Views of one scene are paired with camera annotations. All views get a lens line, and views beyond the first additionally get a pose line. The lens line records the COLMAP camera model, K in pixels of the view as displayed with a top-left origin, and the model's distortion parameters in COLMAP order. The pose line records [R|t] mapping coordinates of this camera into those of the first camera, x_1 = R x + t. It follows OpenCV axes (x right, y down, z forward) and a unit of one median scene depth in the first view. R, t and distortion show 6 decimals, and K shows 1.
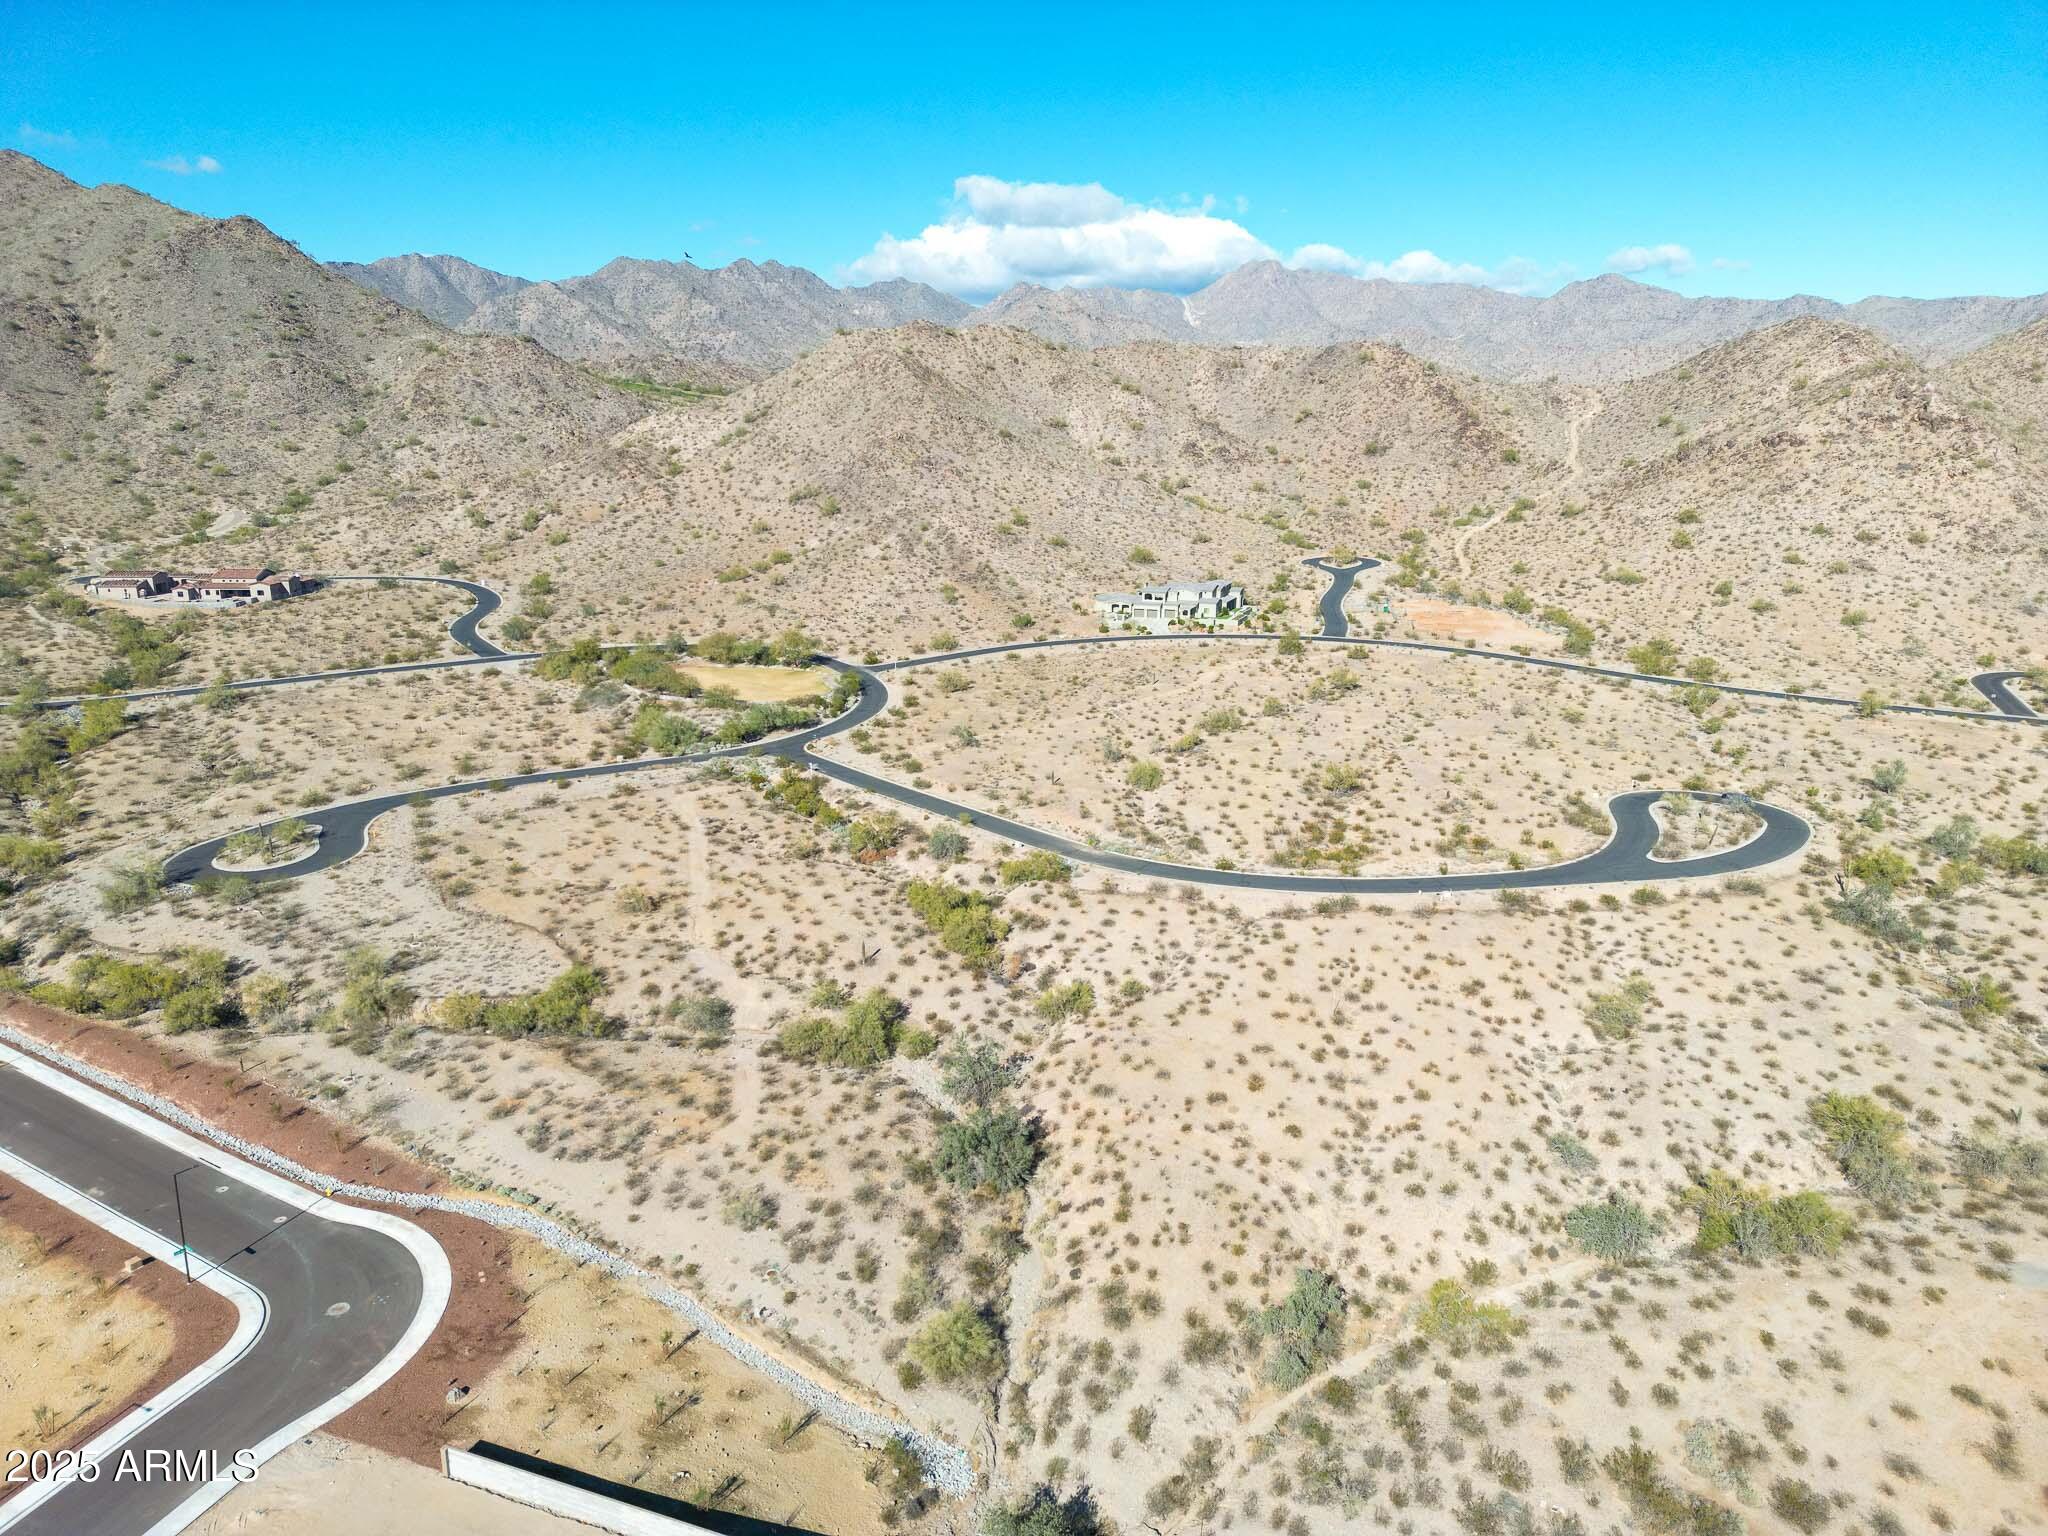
lens RADIAL K [[1422.4, 0, 1030.7], [0, 1422.4, 774.3], [0, 0, 1]] dist [0.081520, -0.075369]
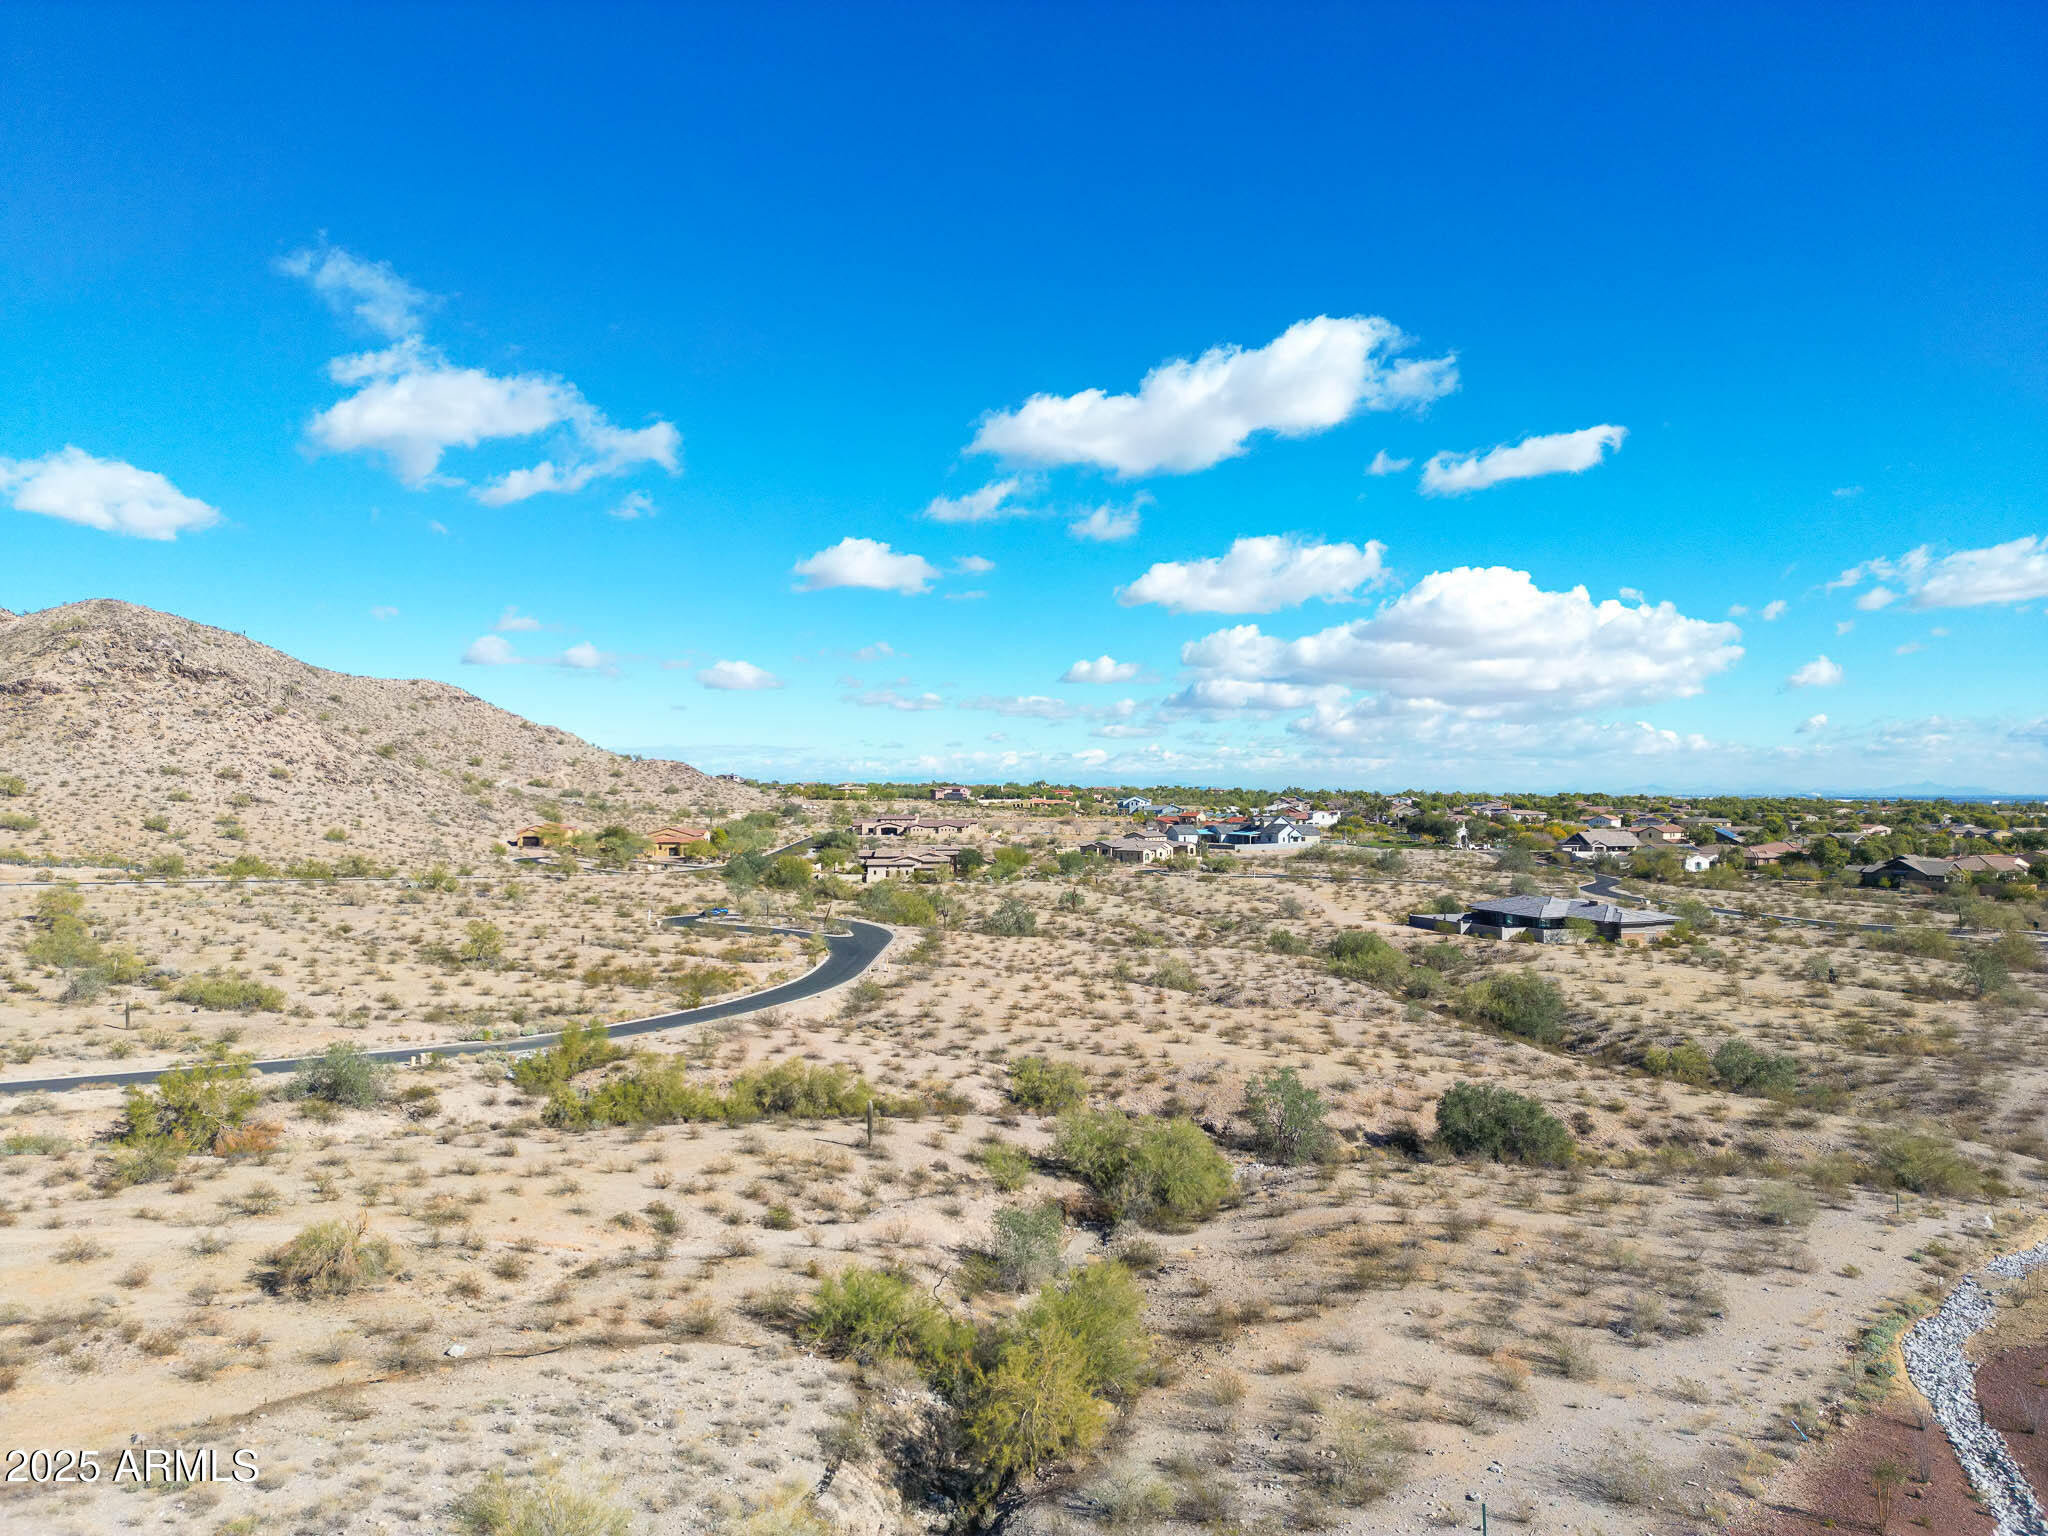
lens RADIAL K [[1422.4, 0, 1029.1], [0, 1422.4, 770.7], [0, 0, 1]] dist [0.081520, -0.075369]
pose [[0.162646, 0.010492, 0.986629, -0.431277], [0.253454, 0.965946, -0.052054, 0.025341], [-0.953576, 0.258531, 0.154448, 0.549449]]
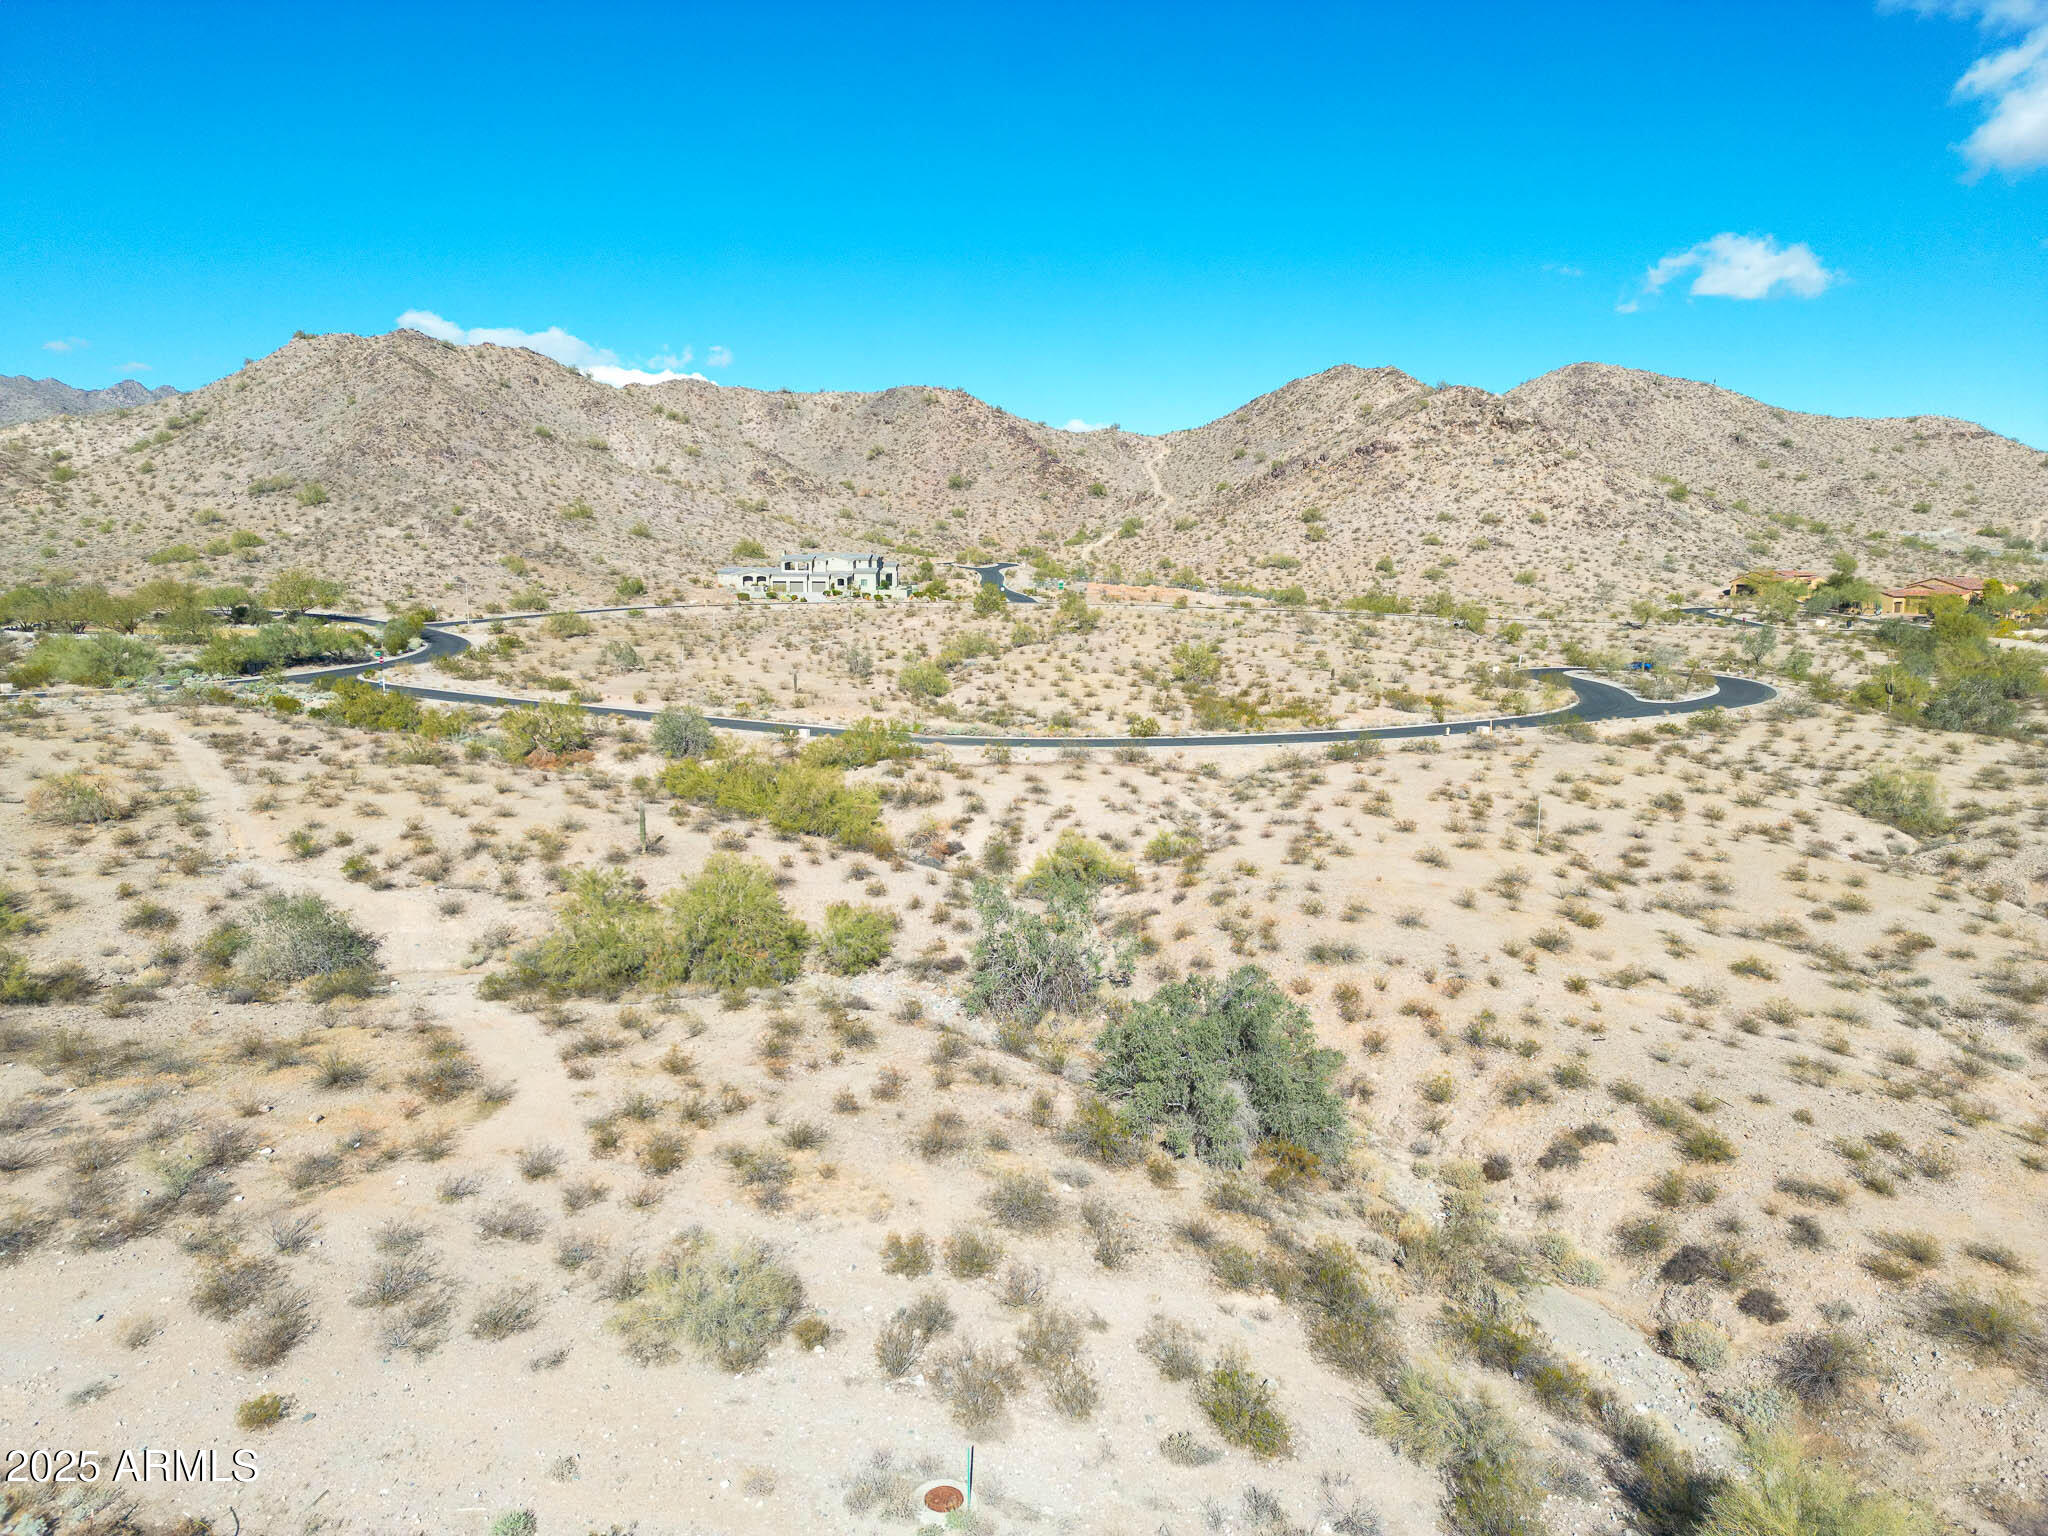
lens RADIAL K [[1422.4, 0, 1028.4], [0, 1422.4, 767.9], [0, 0, 1]] dist [0.081520, -0.075369]
pose [[0.936498, -0.050404, 0.347031, -0.108916], [0.088519, 0.991547, -0.094862, 0.108675], [-0.339316, 0.119557, 0.933044, 0.328793]]
